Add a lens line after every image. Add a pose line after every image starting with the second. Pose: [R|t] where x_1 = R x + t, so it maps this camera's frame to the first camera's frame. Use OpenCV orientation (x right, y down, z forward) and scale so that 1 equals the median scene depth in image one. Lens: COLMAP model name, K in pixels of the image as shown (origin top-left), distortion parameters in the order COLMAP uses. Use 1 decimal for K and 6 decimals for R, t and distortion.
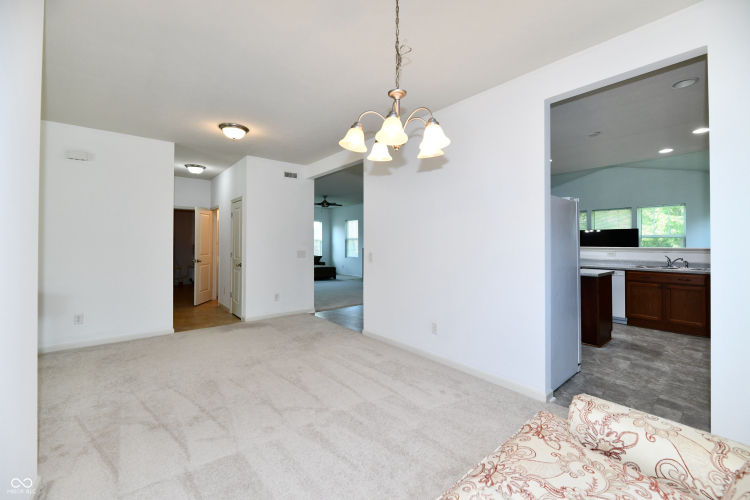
lens RADIAL K [[309.7, 0, 375.0], [0, 309.7, 244.9], [0, 0, 1]] dist [-0.000232, -0.001461]
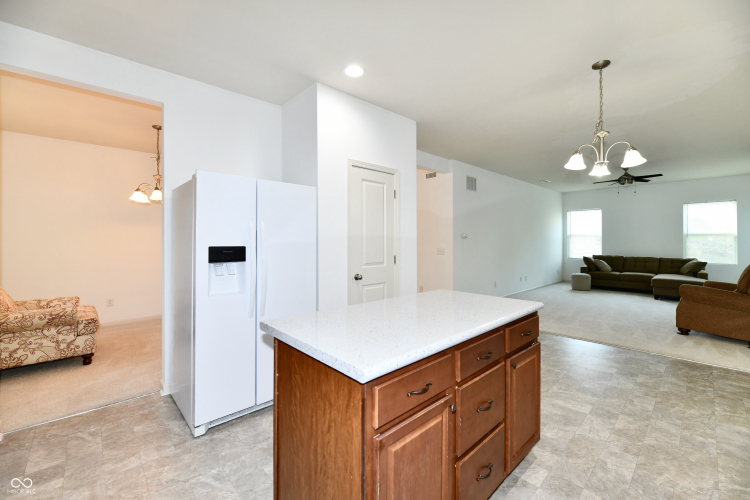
lens RADIAL K [[309.7, 0, 382.1], [0, 309.7, 239.7], [0, 0, 1]] dist [-0.000232, -0.001461]
pose [[0.057805, -0.007061, -0.998303, 0.479428], [-0.001690, 0.999973, -0.007171, -0.000879], [0.998326, 0.002101, 0.057792, 0.486434]]
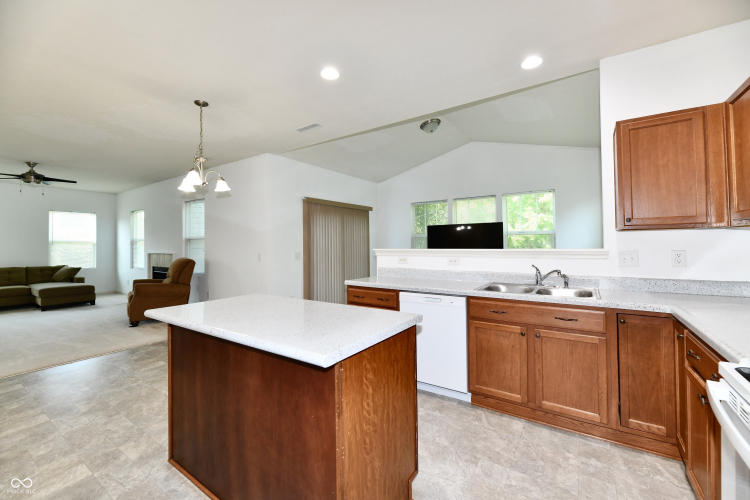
lens RADIAL K [[309.7, 0, 375.9], [0, 309.7, 242.6], [0, 0, 1]] dist [-0.000232, -0.001461]
pose [[0.960955, -0.011567, 0.276463, 0.299120], [0.013984, 0.999879, -0.006773, -0.002233], [-0.276352, 0.010374, 0.961001, 0.315053]]
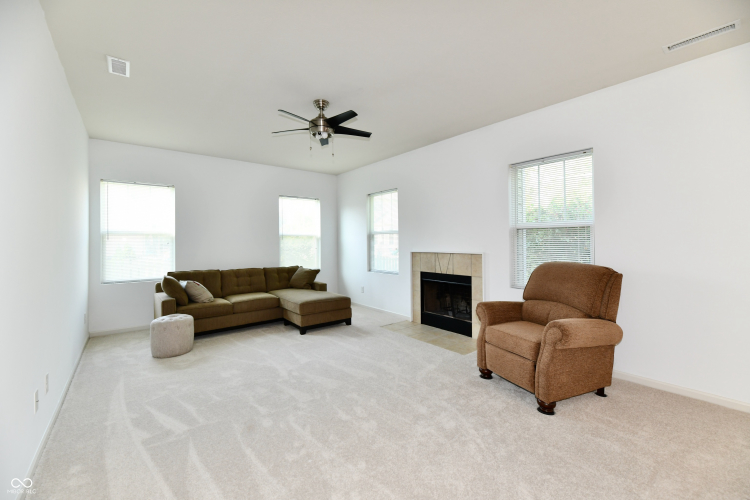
lens RADIAL K [[309.7, 0, 374.2], [0, 309.7, 242.8], [0, 0, 1]] dist [-0.000232, -0.001461]
pose [[0.999742, -0.009377, -0.020682, -0.104630], [0.009383, 0.999956, 0.000214, -0.005122], [0.020679, -0.000408, 0.999786, 0.707757]]
